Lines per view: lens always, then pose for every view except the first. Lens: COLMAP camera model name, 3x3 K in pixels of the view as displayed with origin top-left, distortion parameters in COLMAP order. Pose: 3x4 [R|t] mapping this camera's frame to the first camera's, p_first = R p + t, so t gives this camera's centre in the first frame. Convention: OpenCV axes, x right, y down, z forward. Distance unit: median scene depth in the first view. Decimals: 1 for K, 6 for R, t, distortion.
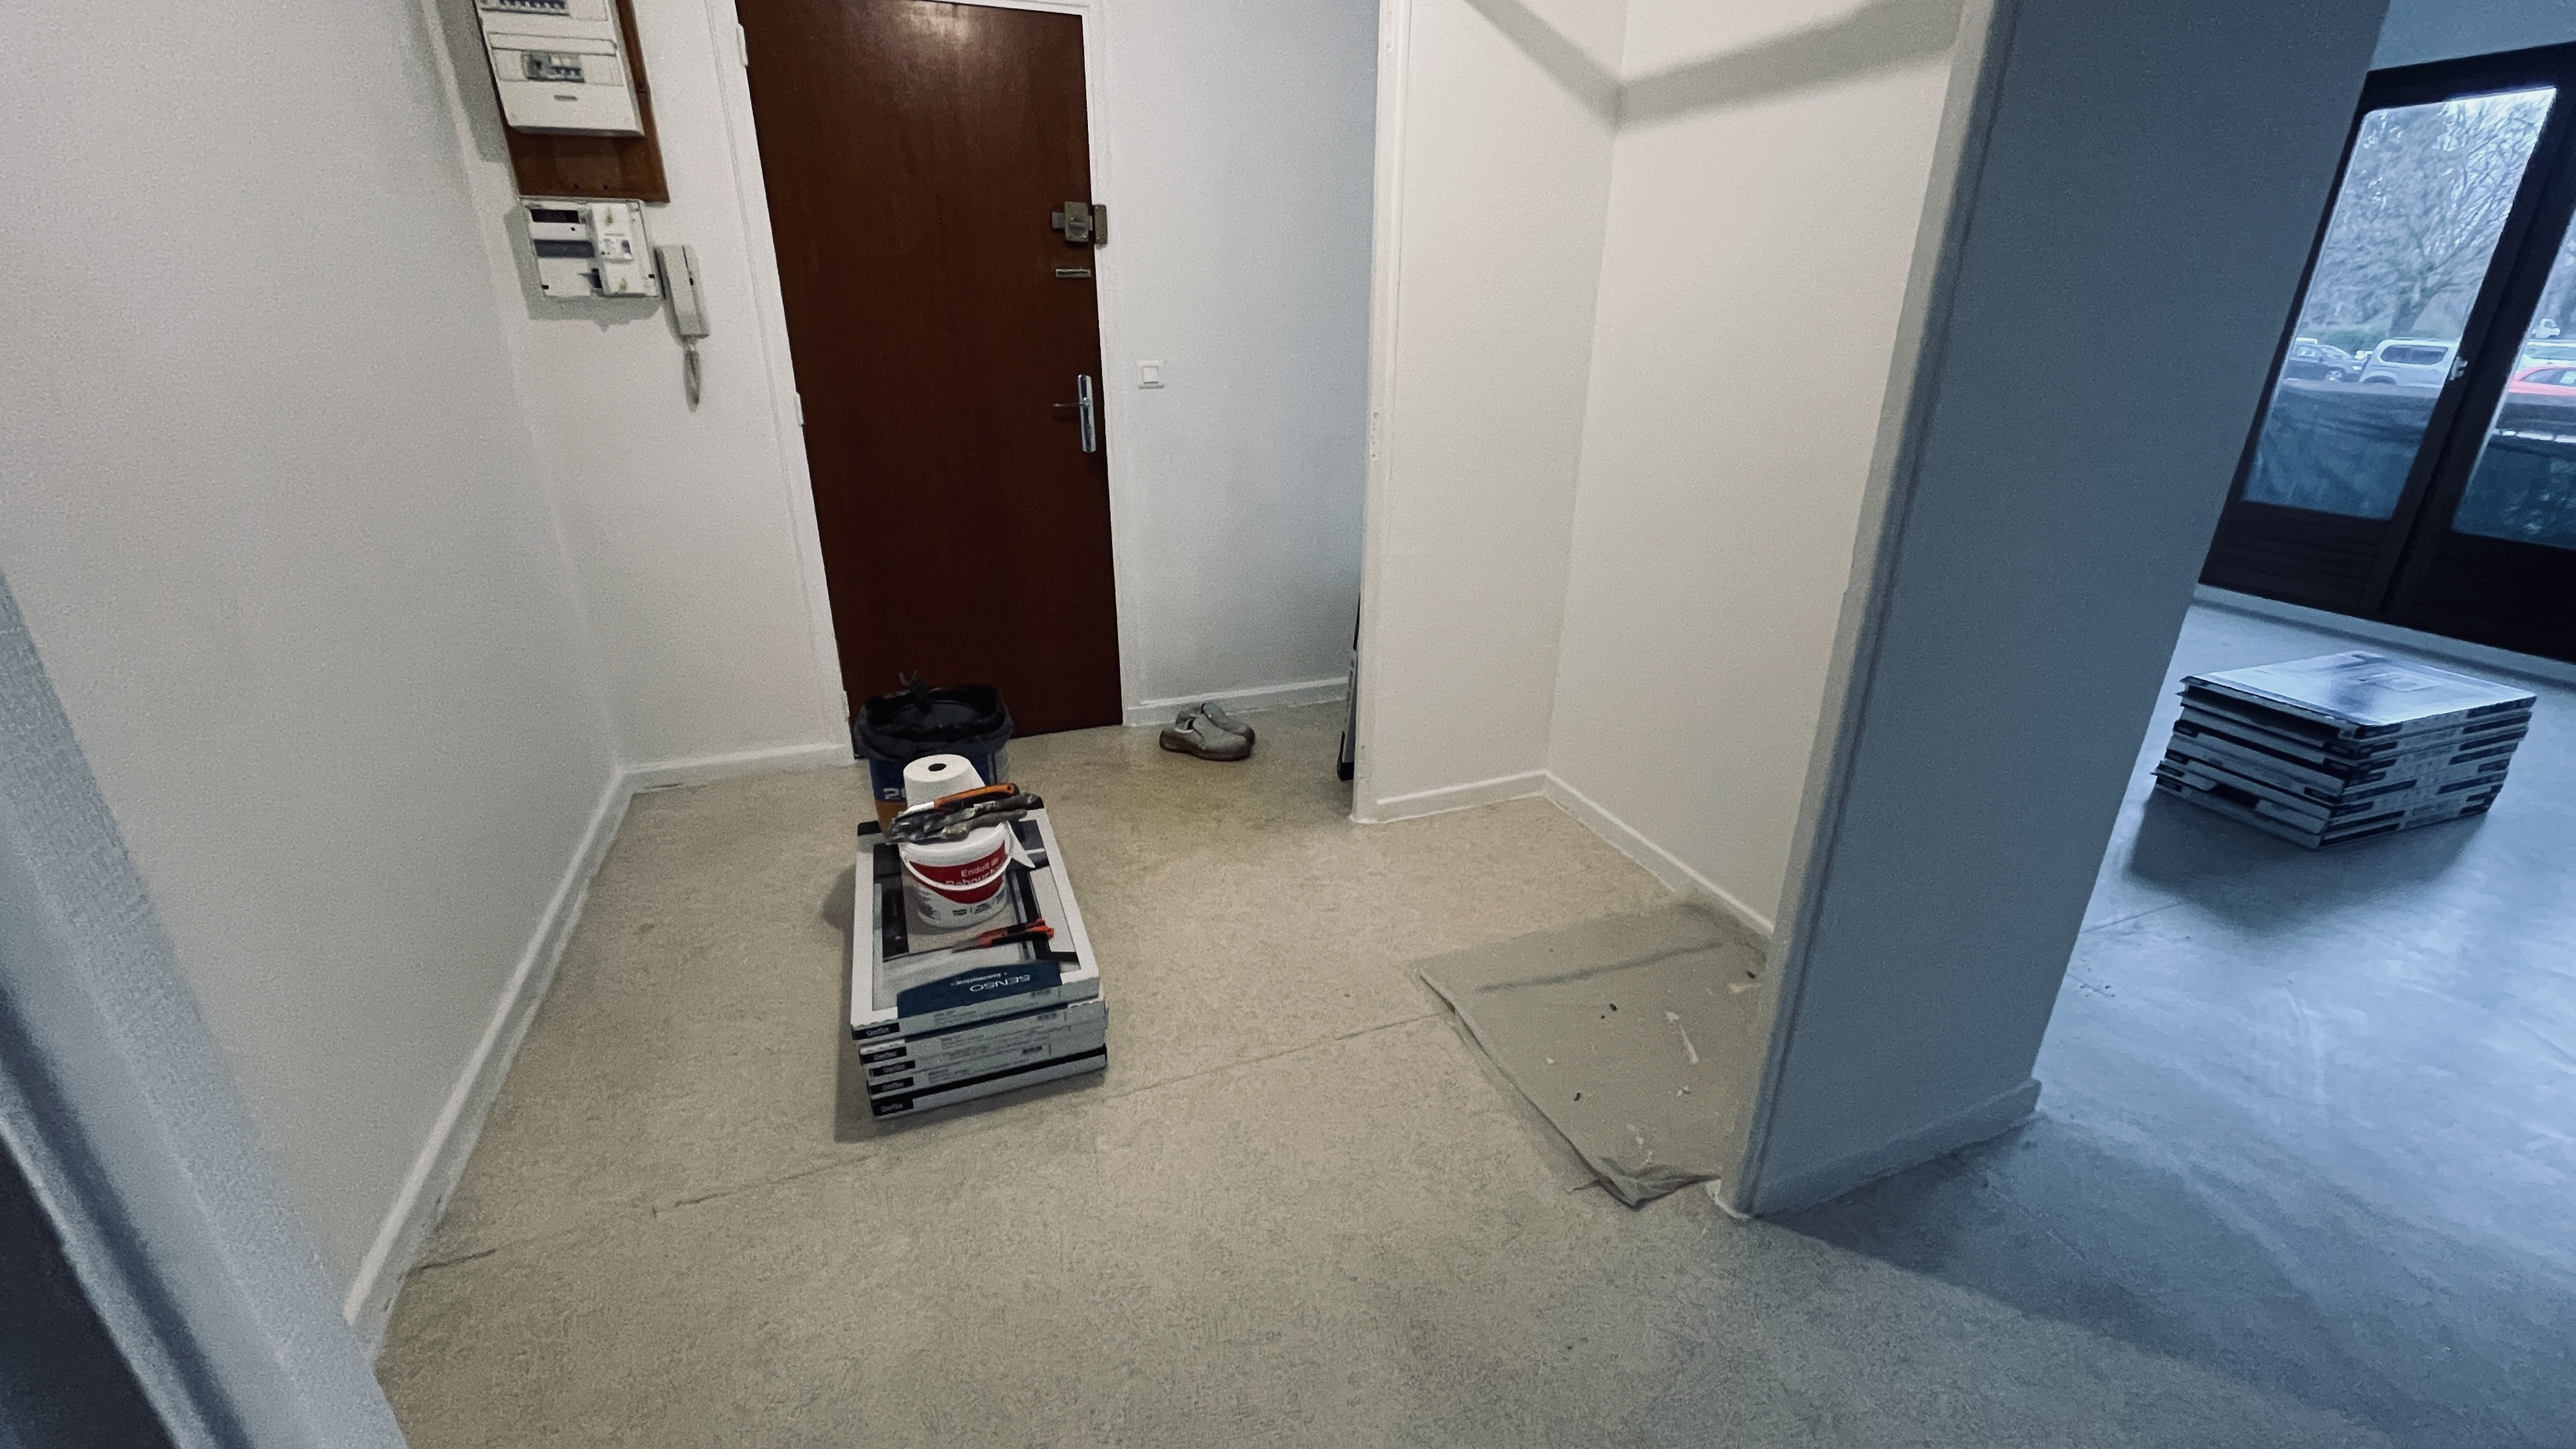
lens RADIAL K [[1051.3, 0, 1290.7], [0, 1051.3, 716.8], [0, 0, 1]] dist [0.003176, 0.002166]
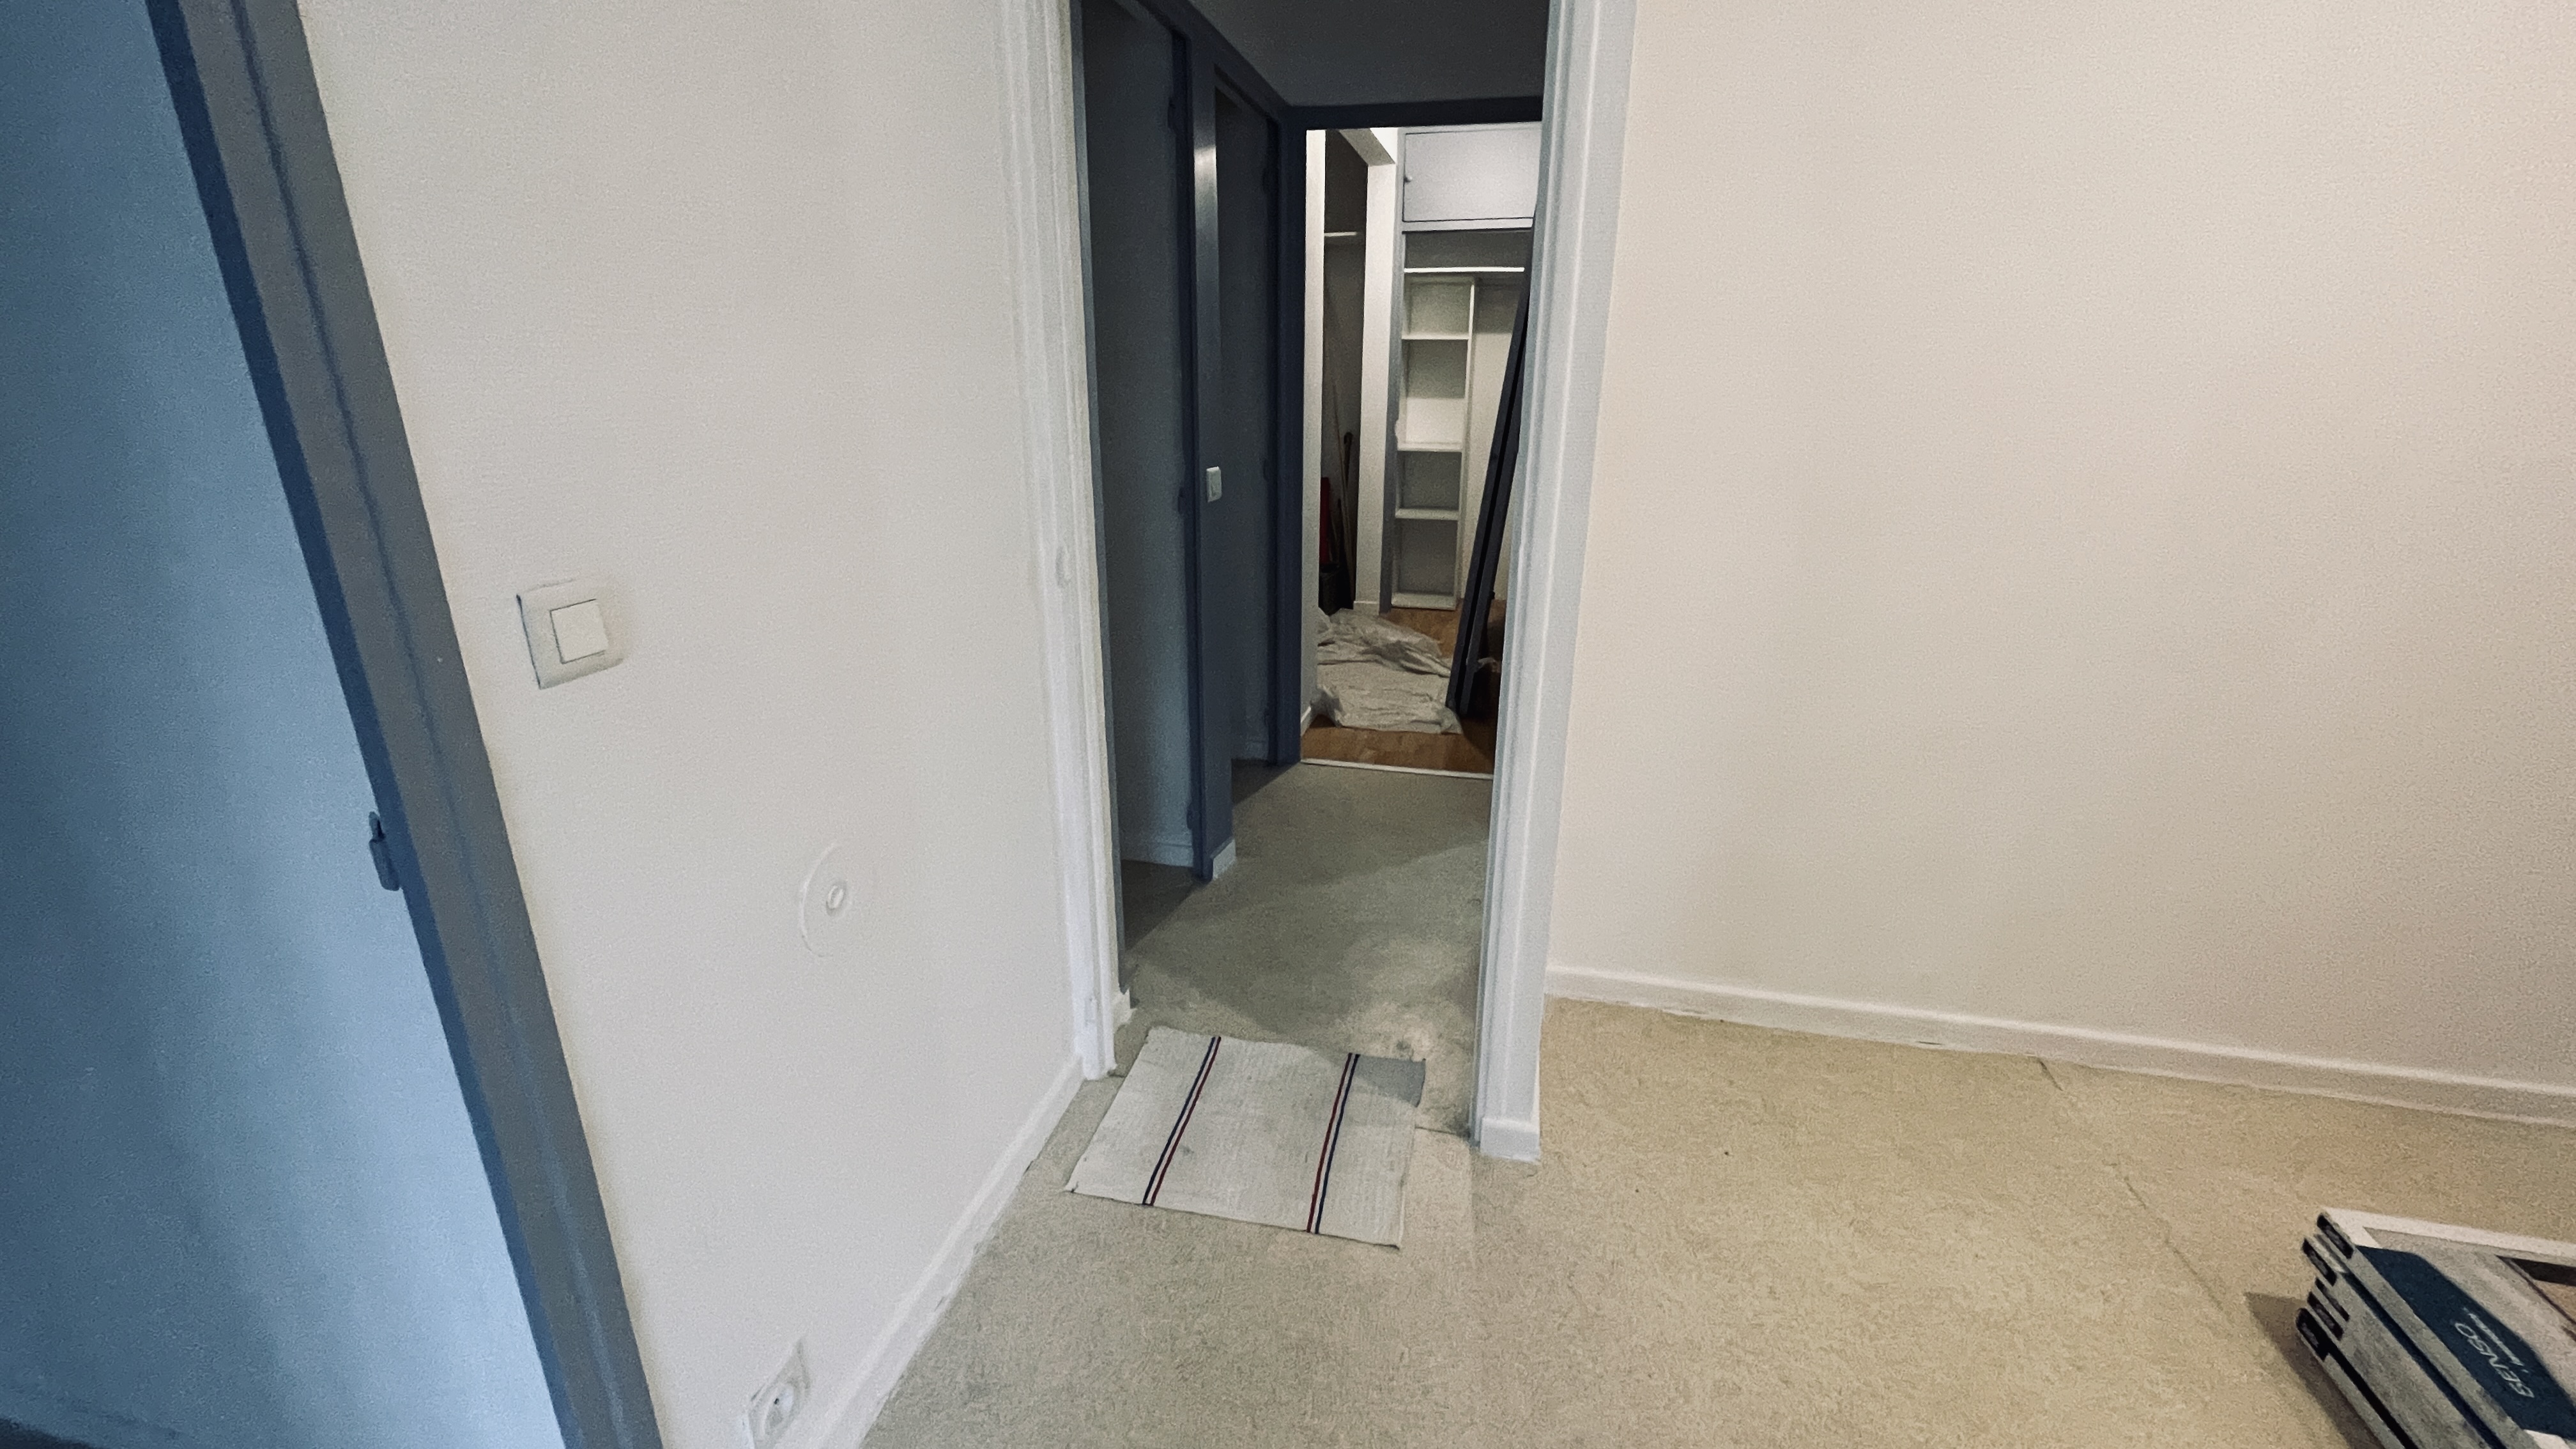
lens RADIAL K [[1051.3, 0, 1288.8], [0, 1051.3, 718.3], [0, 0, 1]] dist [0.003176, 0.002166]
pose [[-0.543084, 0.263561, -0.797243, 0.621451], [-0.326093, 0.808738, 0.489497, -0.177928], [0.773772, 0.525813, -0.353267, 0.420430]]
